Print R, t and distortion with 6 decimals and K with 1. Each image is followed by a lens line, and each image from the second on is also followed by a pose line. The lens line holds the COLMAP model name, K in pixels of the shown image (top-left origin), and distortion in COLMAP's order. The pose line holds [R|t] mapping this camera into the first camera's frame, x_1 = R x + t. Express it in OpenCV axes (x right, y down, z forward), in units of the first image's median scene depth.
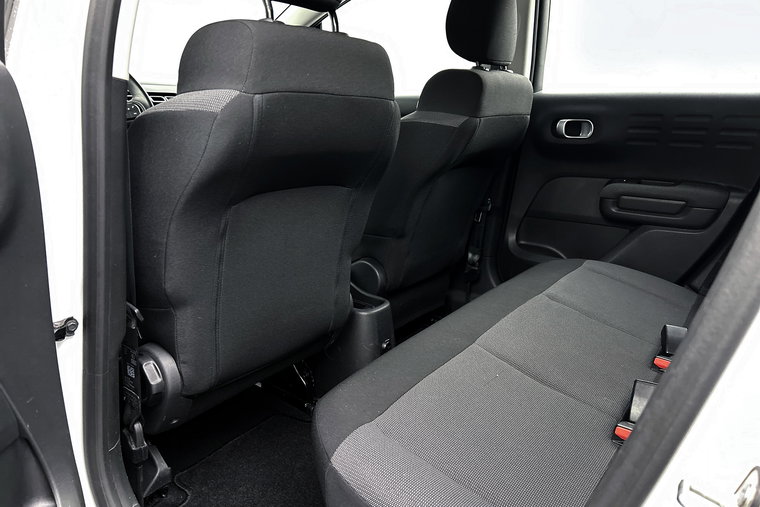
lens RADIAL K [[577.3, 0, 372.2], [0, 577.3, 251.0], [0, 0, 1]] dist [0.072156, -0.097164]
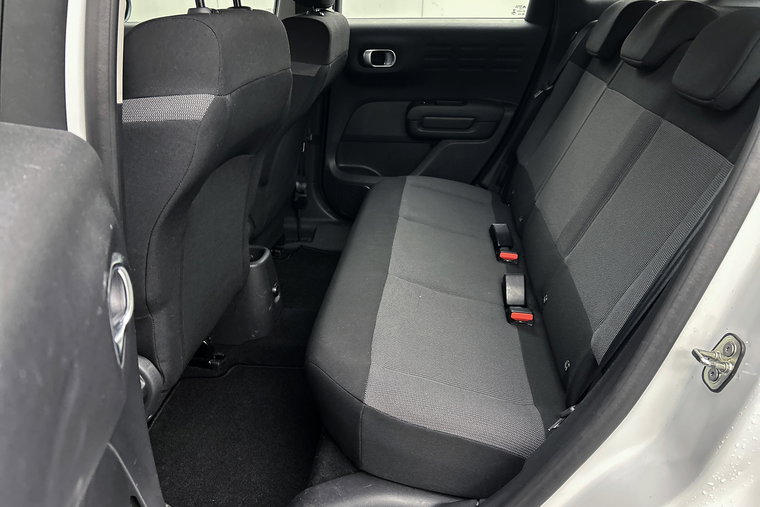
lens RADIAL K [[577.3, 0, 380.8], [0, 577.3, 255.5], [0, 0, 1]] dist [0.072156, -0.097164]
pose [[0.878277, -0.212666, 0.428256, -0.211197], [0.131840, 0.968635, 0.210629, -0.082193], [-0.459617, -0.128529, 0.878767, -0.021966]]
